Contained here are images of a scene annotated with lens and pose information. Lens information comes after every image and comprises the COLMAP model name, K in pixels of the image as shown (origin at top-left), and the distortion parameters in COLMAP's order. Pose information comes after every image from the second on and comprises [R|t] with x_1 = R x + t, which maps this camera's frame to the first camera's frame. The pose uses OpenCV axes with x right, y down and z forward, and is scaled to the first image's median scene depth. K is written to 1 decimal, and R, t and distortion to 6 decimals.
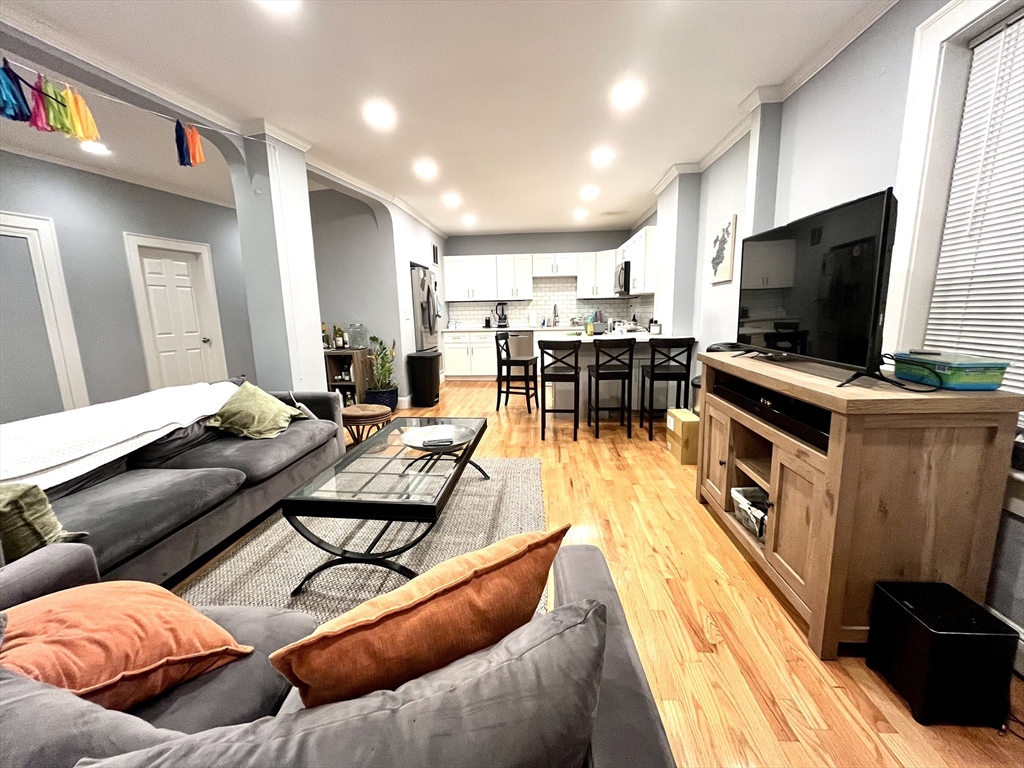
lens RADIAL K [[421.0, 0, 512.0], [0, 421.0, 384.0], [0, 0, 1]] dist [-0.001950, -0.000268]
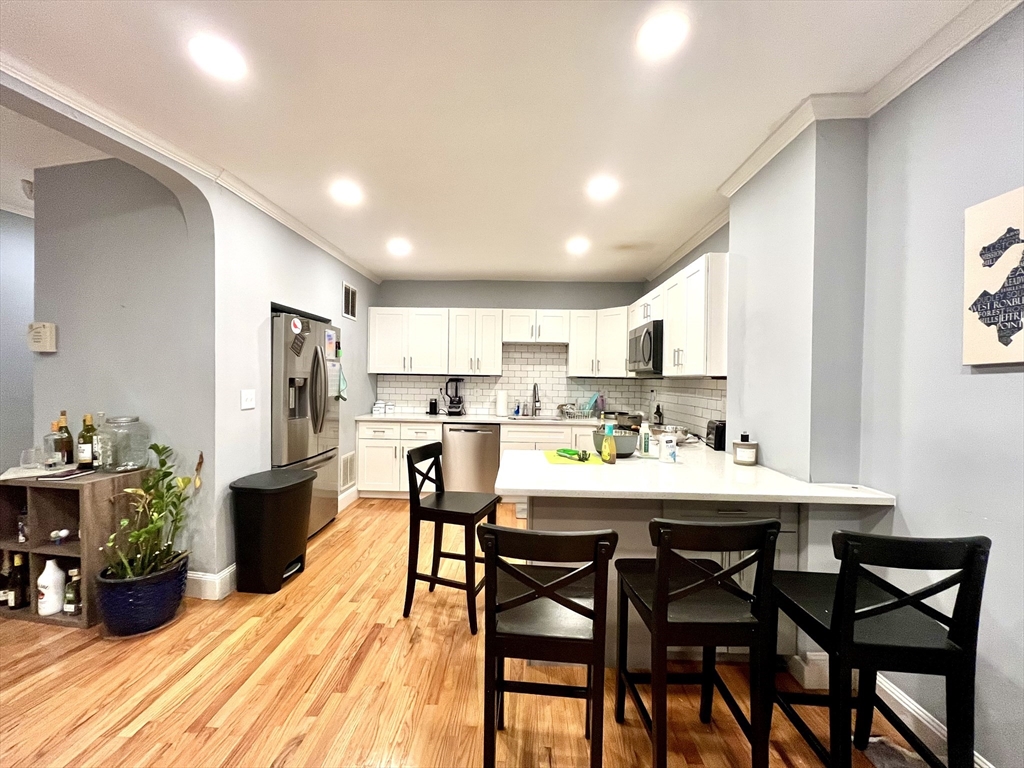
lens RADIAL K [[421.0, 0, 512.0], [0, 421.0, 384.0], [0, 0, 1]] dist [-0.001950, -0.000268]
pose [[0.998377, 0.034721, 0.045132, 0.038404], [-0.026969, 0.986378, -0.162268, -0.085683], [-0.050151, 0.160788, 0.985714, 0.371017]]
